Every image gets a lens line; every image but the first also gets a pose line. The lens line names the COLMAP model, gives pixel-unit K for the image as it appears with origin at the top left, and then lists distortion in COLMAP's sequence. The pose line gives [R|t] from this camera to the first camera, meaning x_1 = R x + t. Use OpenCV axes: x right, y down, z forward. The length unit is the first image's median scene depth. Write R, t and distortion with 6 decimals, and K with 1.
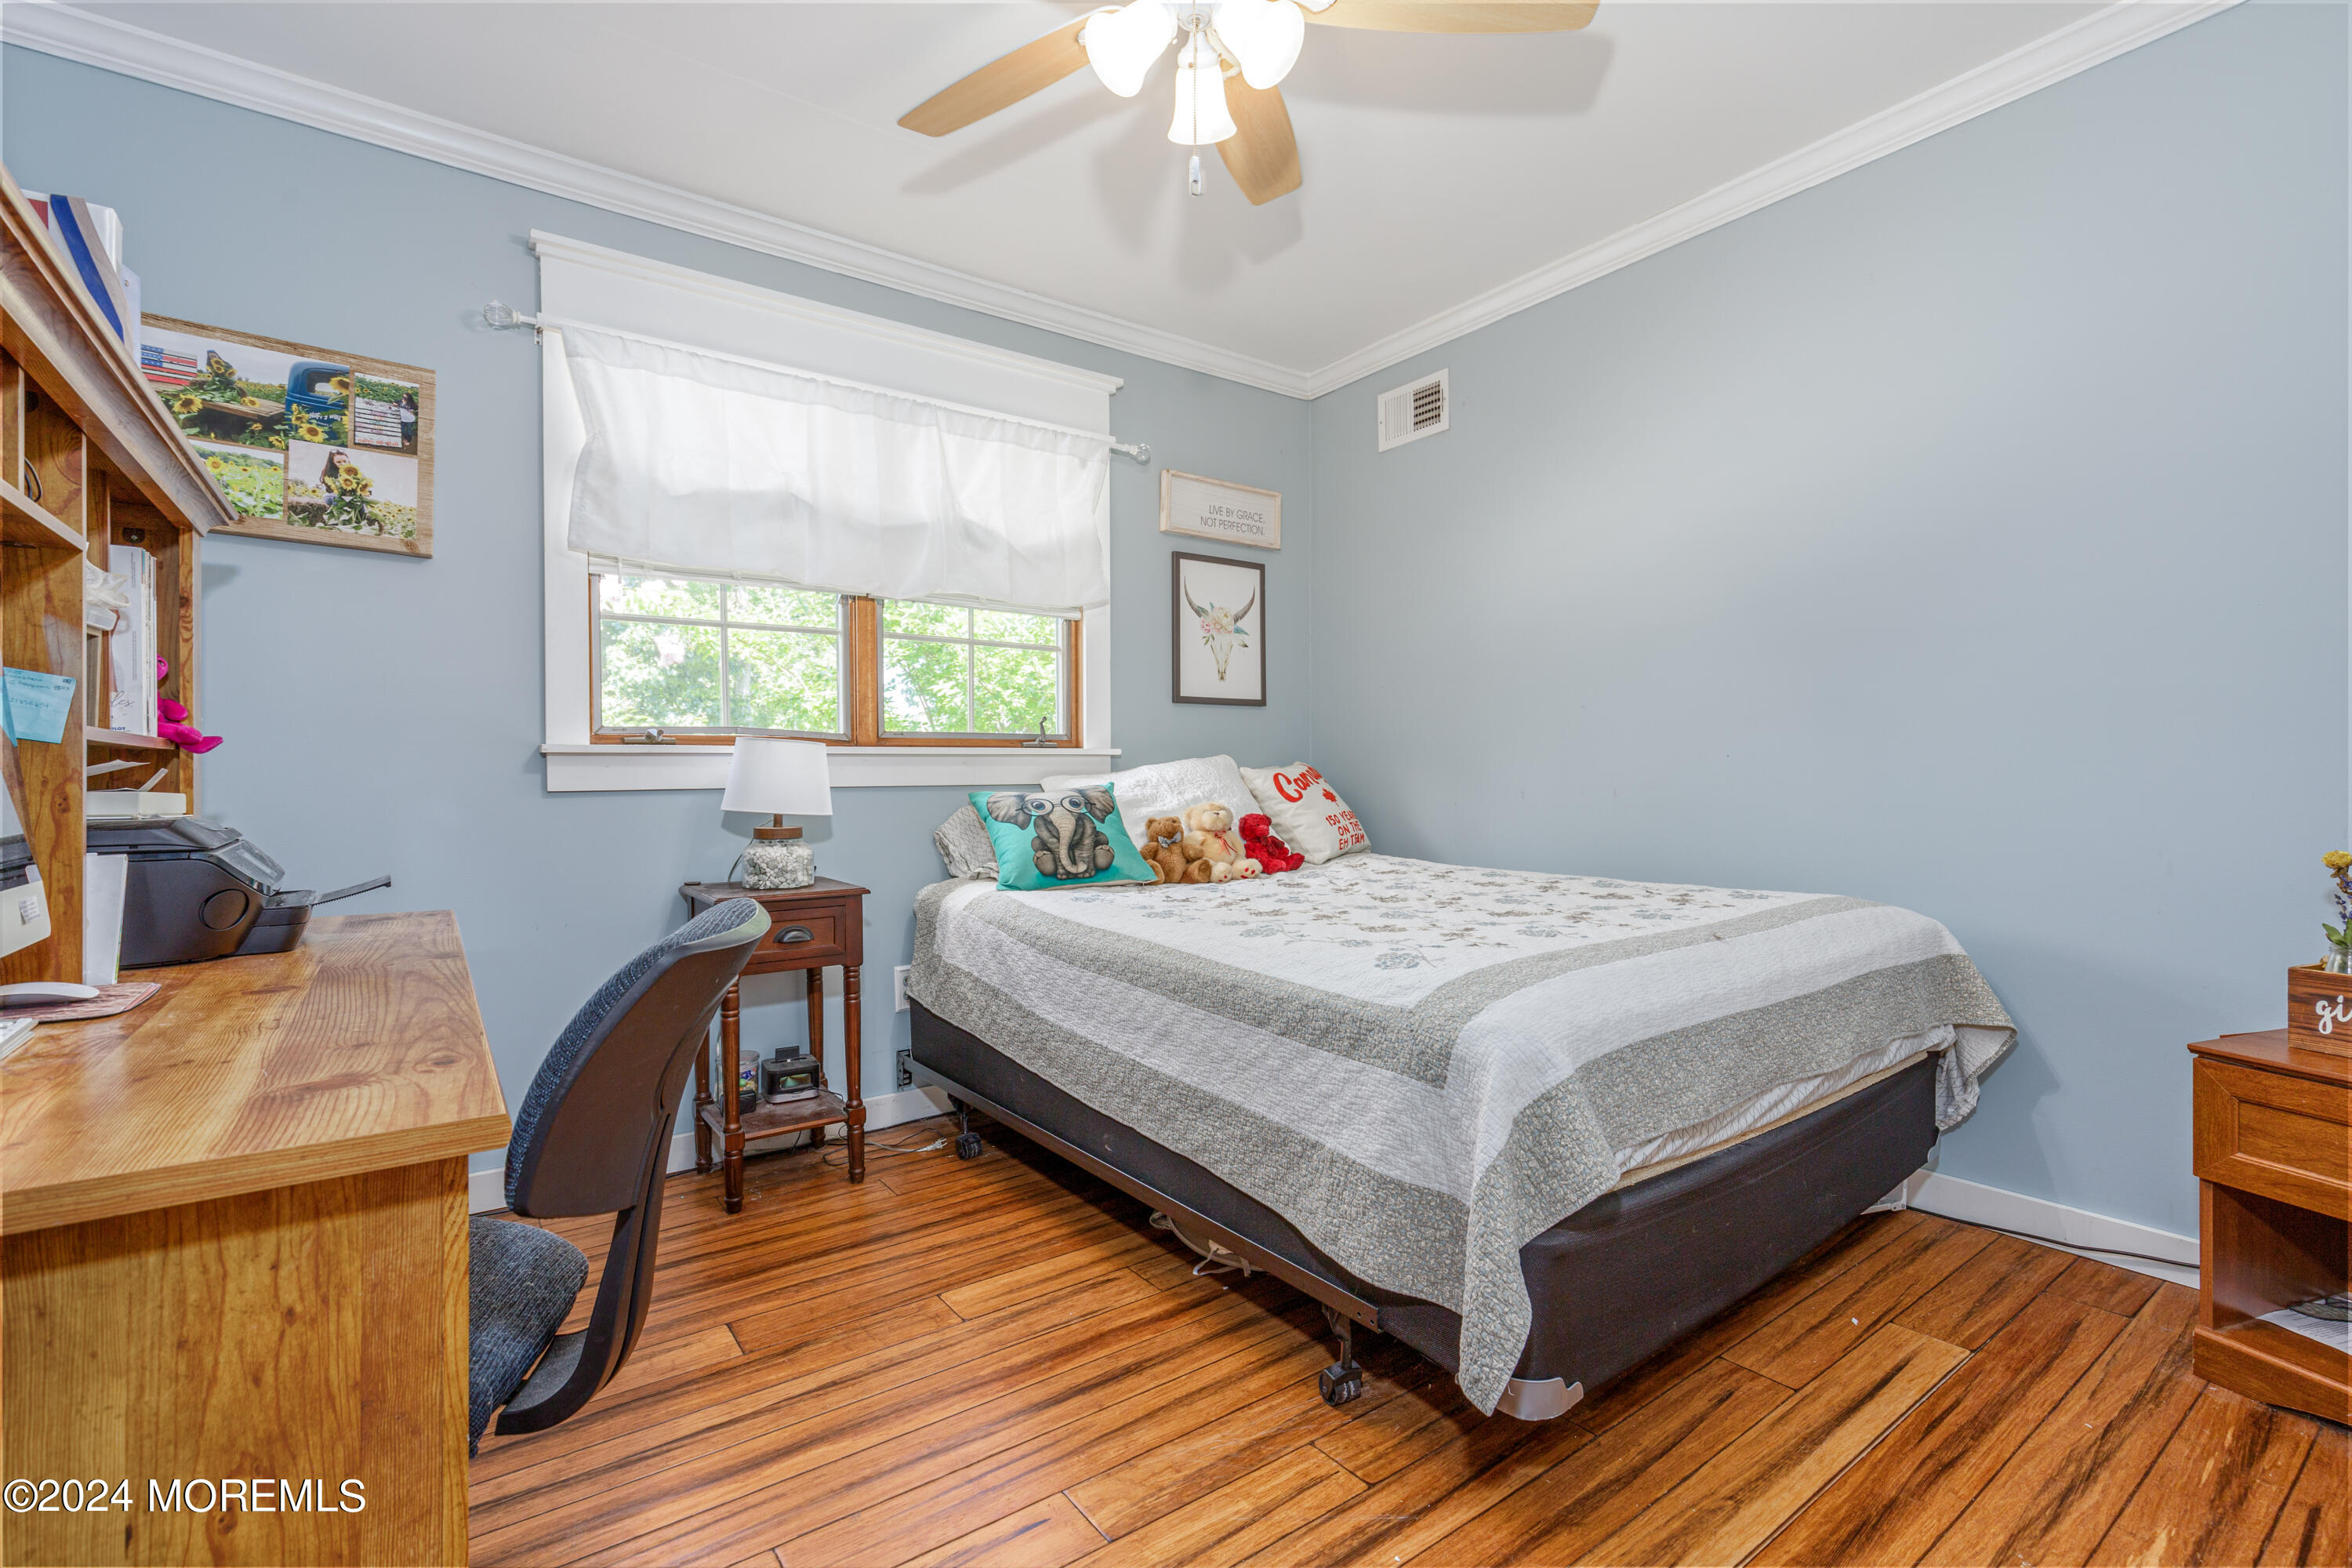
lens RADIAL K [[1072.6, 0, 1177.0], [0, 1072.6, 778.3], [0, 0, 1]] dist [0.003404, -0.000012]
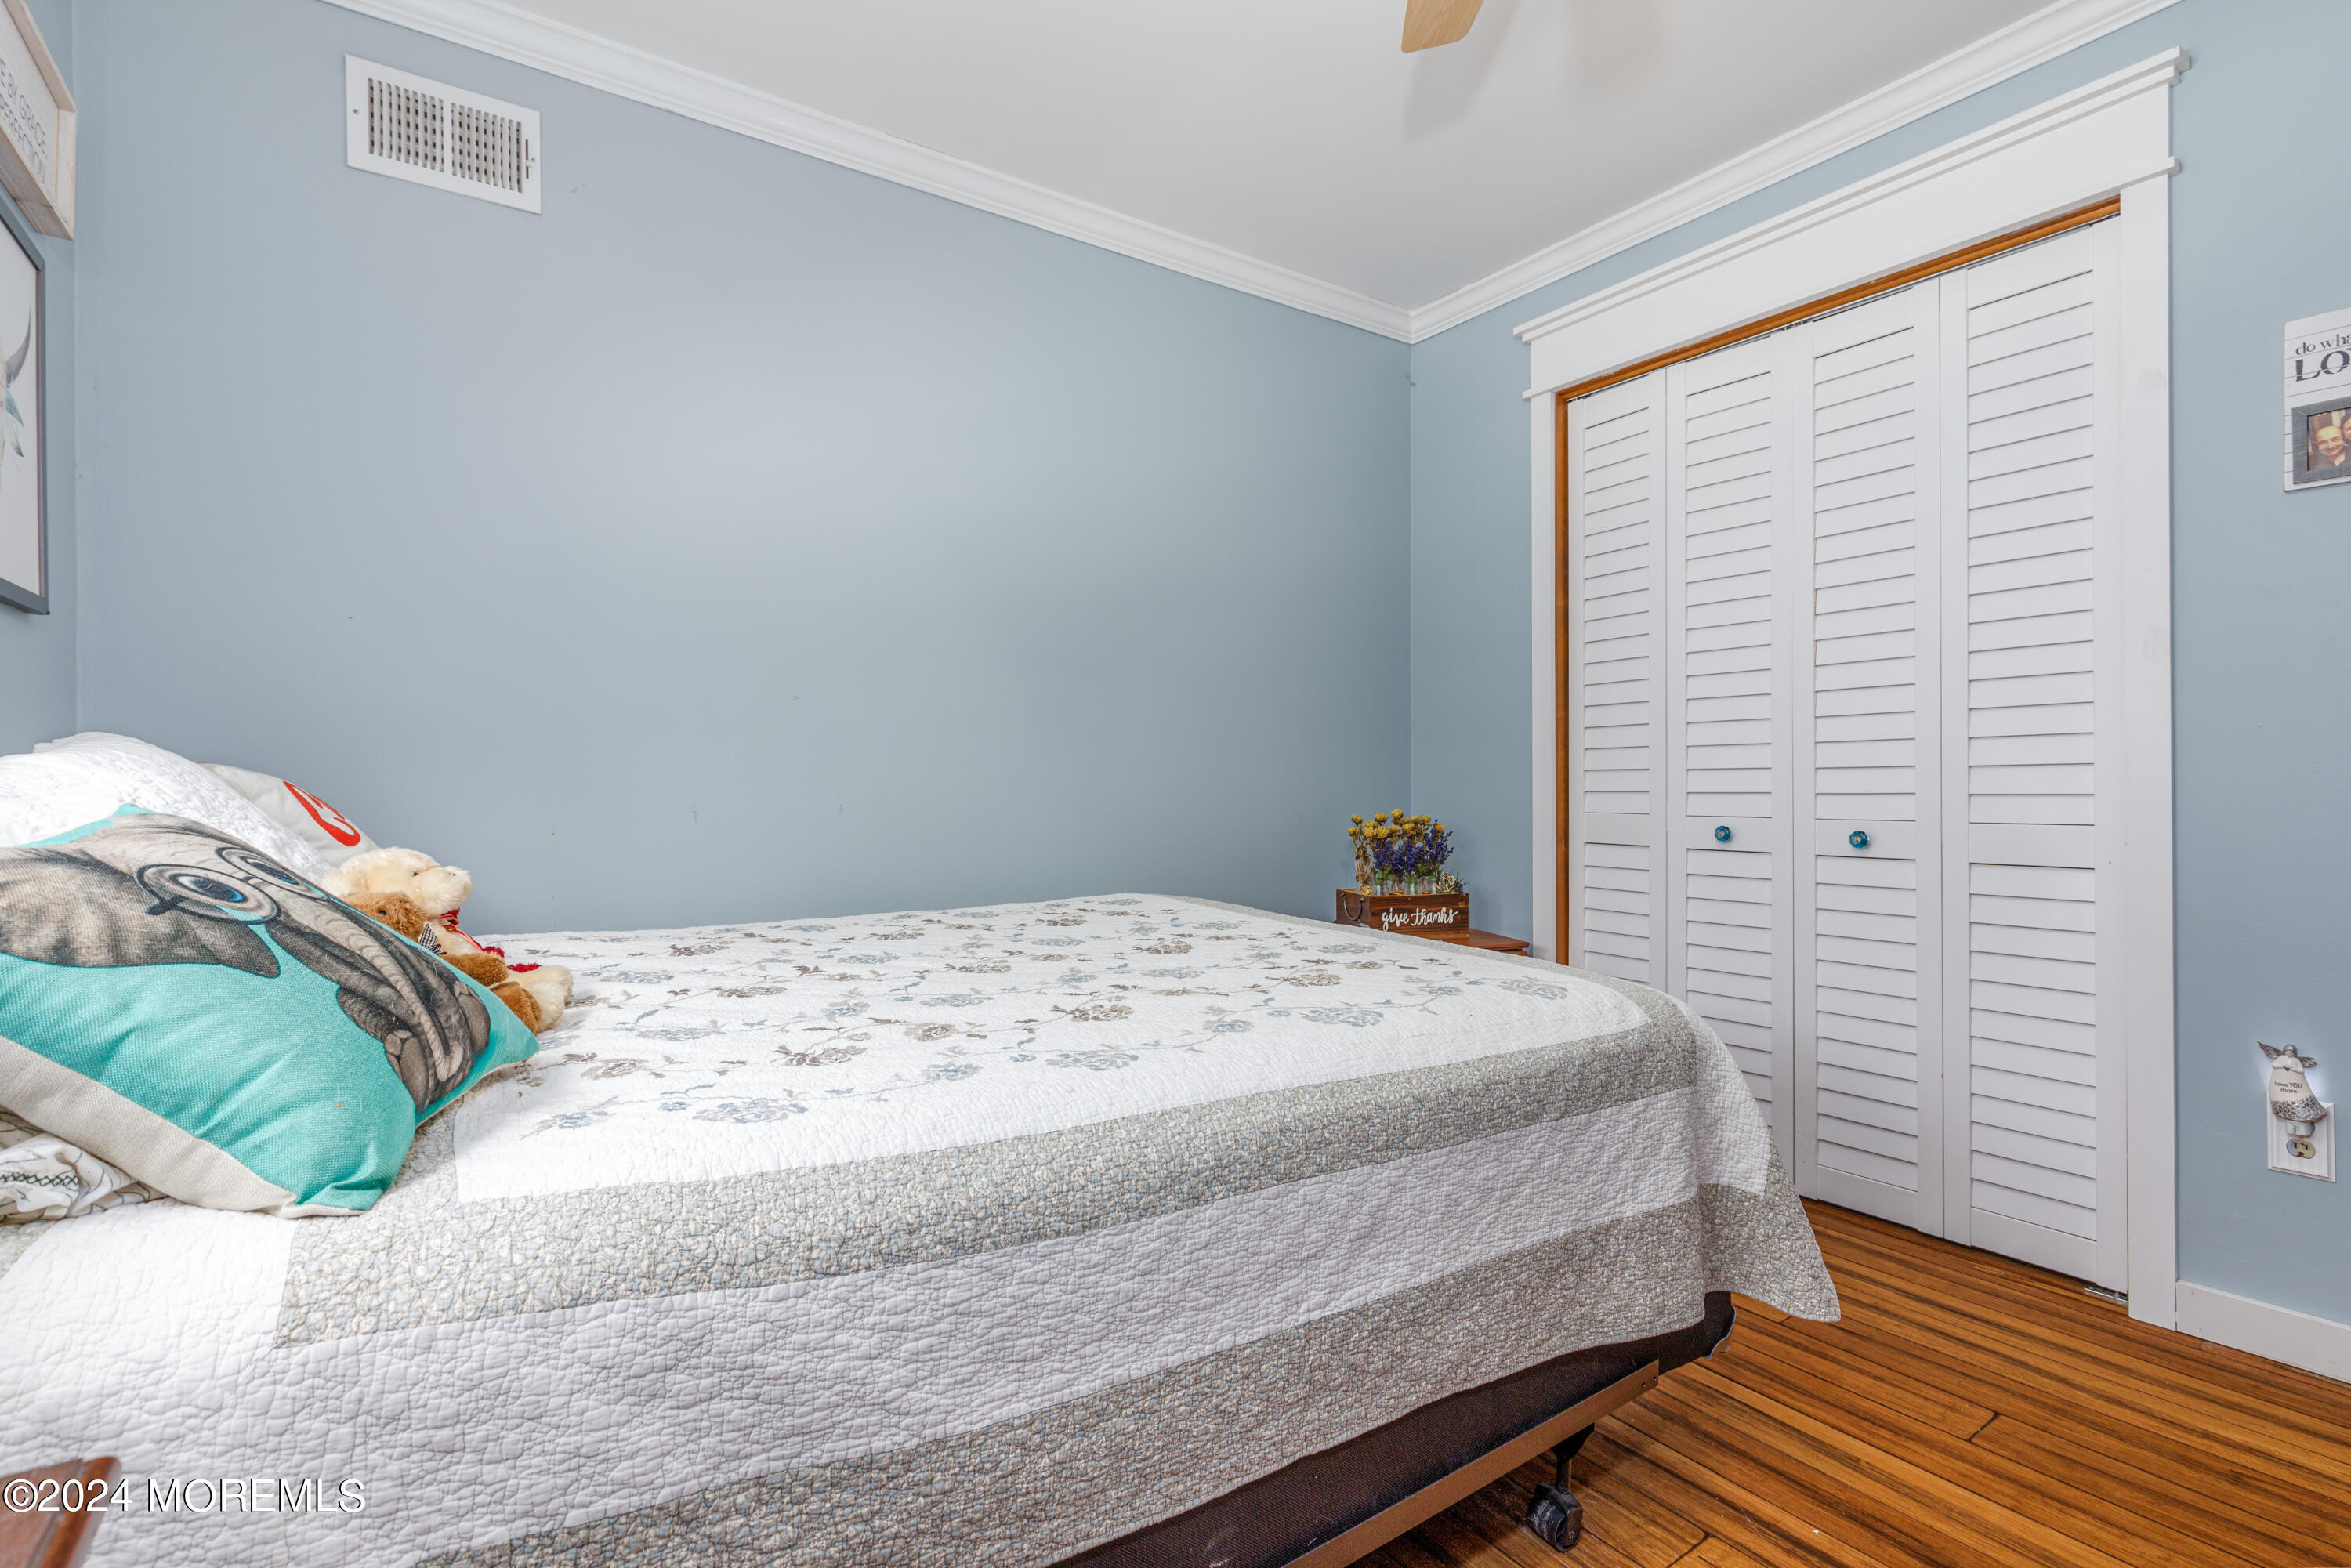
lens RADIAL K [[1072.1, 0, 1170.4], [0, 1072.1, 783.4], [0, 0, 1]] dist [0.003404, -0.000012]
pose [[0.028697, 0.007023, 0.999563, -0.586319], [0.007887, 0.999943, -0.007252, 0.004099], [-0.999557, 0.008092, 0.028640, 1.088903]]
